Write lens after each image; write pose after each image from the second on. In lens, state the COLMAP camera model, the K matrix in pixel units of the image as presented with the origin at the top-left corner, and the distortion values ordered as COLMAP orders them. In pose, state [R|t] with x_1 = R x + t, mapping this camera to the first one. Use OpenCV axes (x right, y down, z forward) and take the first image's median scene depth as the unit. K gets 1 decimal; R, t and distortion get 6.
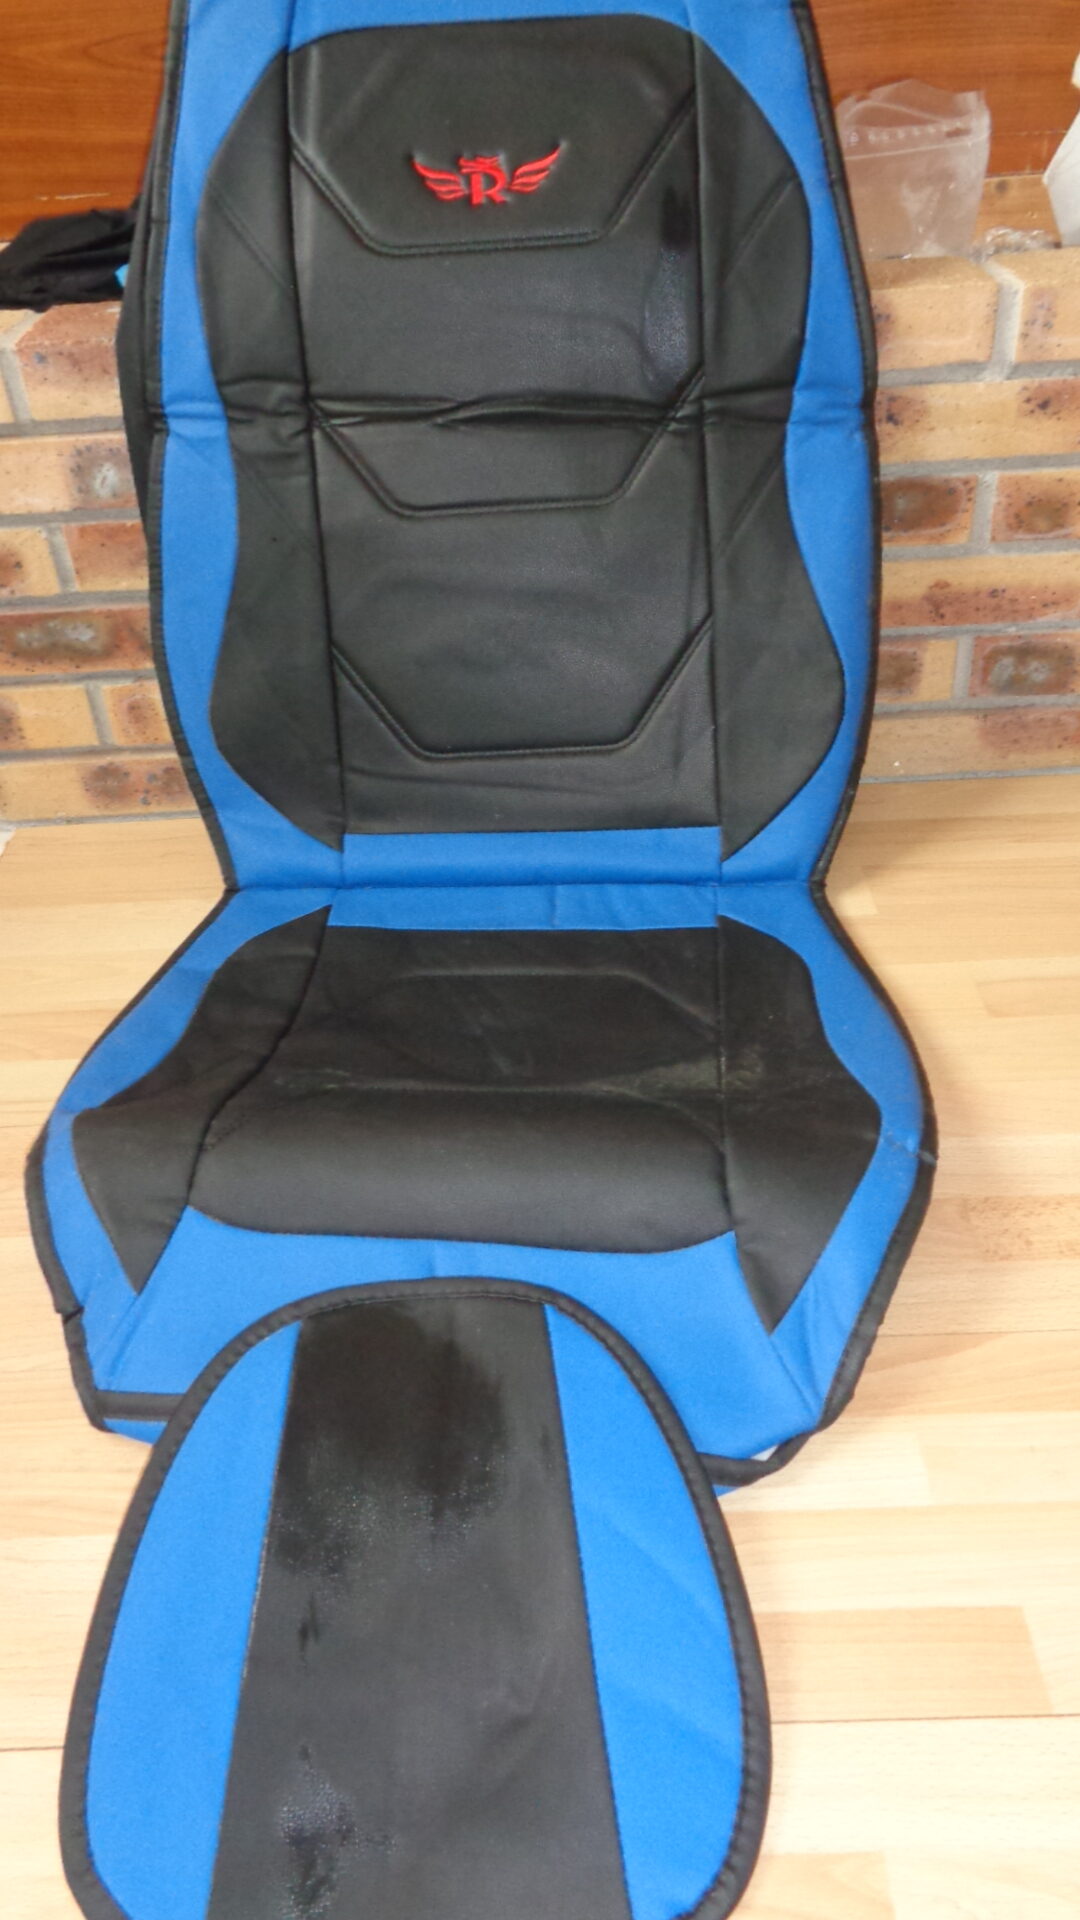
lens RADIAL K [[1450.5, 0, 540.0], [0, 1450.5, 960.0], [0, 0, 1]] dist [0.010571, 0.011422]
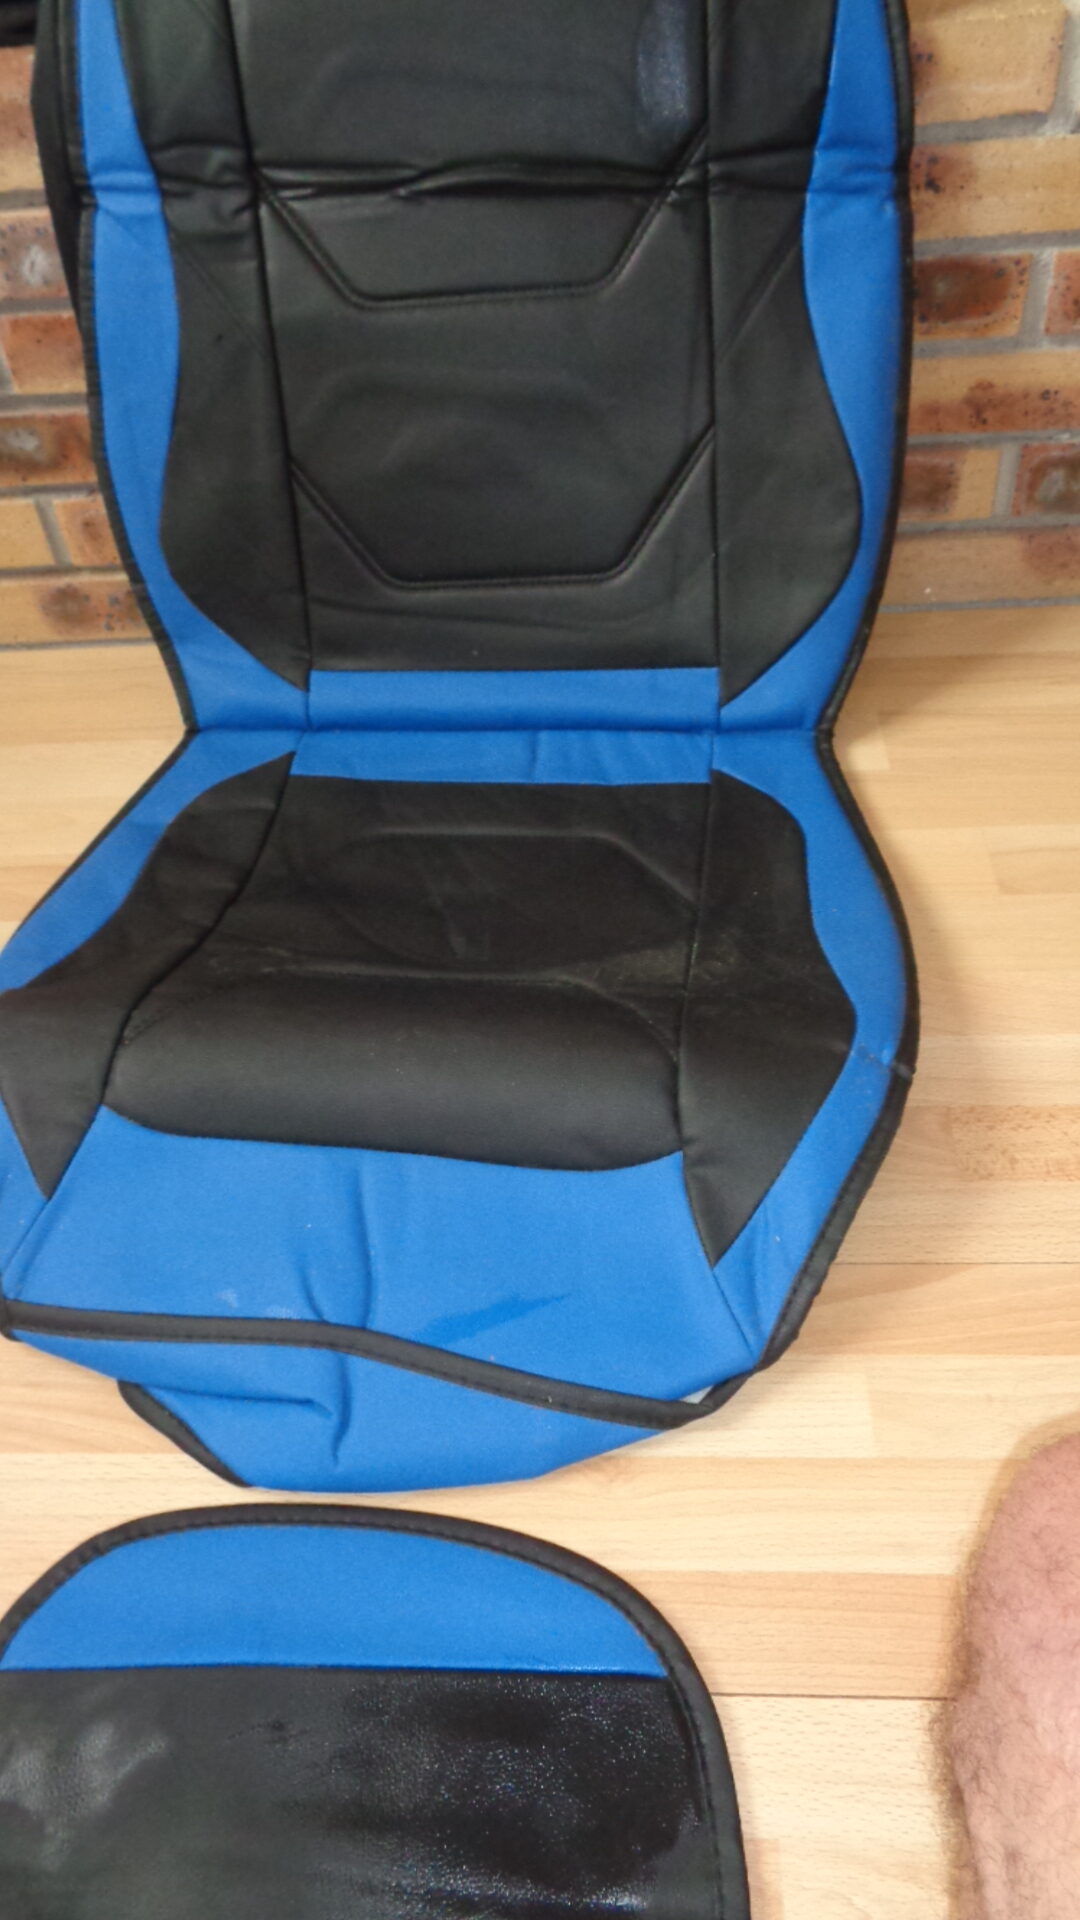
lens RADIAL K [[1432.7, 0, 540.0], [0, 1432.7, 960.0], [0, 0, 1]] dist [0.002635, 0.003940]
pose [[0.998506, 0.018456, -0.051435, 0.064727], [-0.010024, 0.987129, 0.159609, -0.056149], [0.053719, -0.158854, 0.985840, 0.088496]]
